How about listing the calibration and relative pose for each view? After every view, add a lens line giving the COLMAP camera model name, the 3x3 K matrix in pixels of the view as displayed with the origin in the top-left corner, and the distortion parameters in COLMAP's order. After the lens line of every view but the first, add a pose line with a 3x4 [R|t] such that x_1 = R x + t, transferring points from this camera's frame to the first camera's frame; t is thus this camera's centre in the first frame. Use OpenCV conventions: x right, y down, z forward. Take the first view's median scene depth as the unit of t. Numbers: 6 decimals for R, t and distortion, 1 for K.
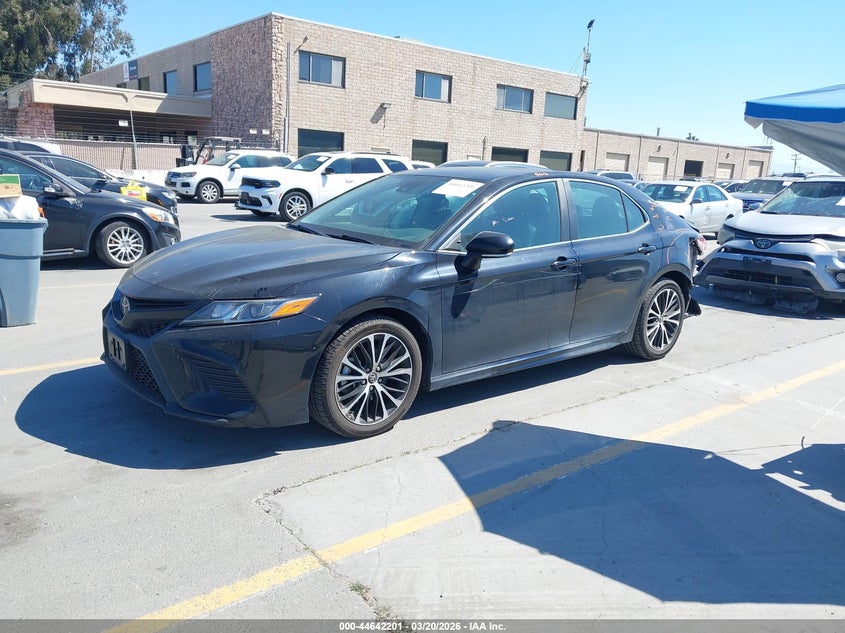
lens RADIAL K [[666.3, 0, 417.5], [0, 666.3, 316.1], [0, 0, 1]] dist [0.011269, 0.005058]
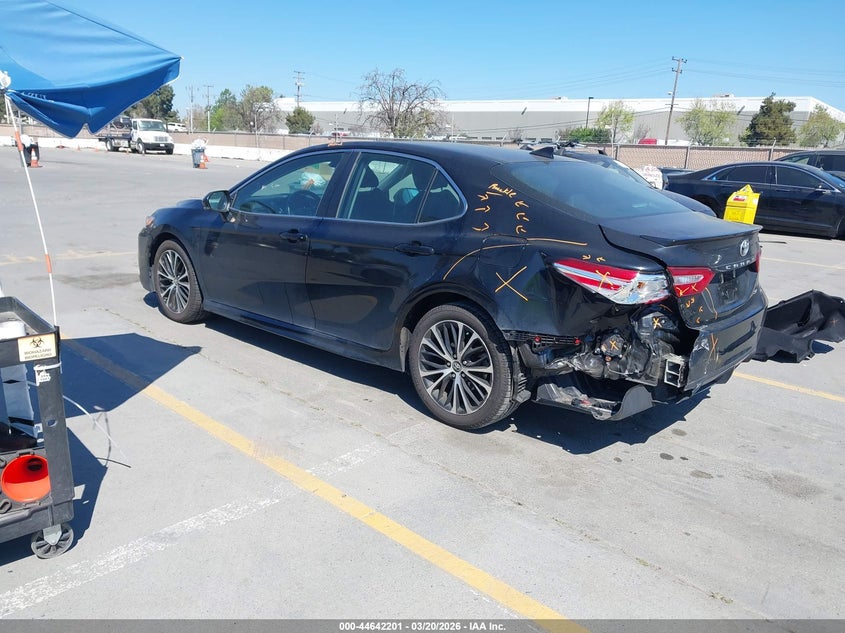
lens RADIAL K [[666.3, 0, 418.0], [0, 666.3, 317.6], [0, 0, 1]] dist [0.011269, 0.005058]
pose [[0.135325, 0.207355, -0.968861, 1.216427], [-0.236309, 0.956391, 0.171680, -0.178003], [0.962209, 0.205718, 0.178423, 1.046832]]
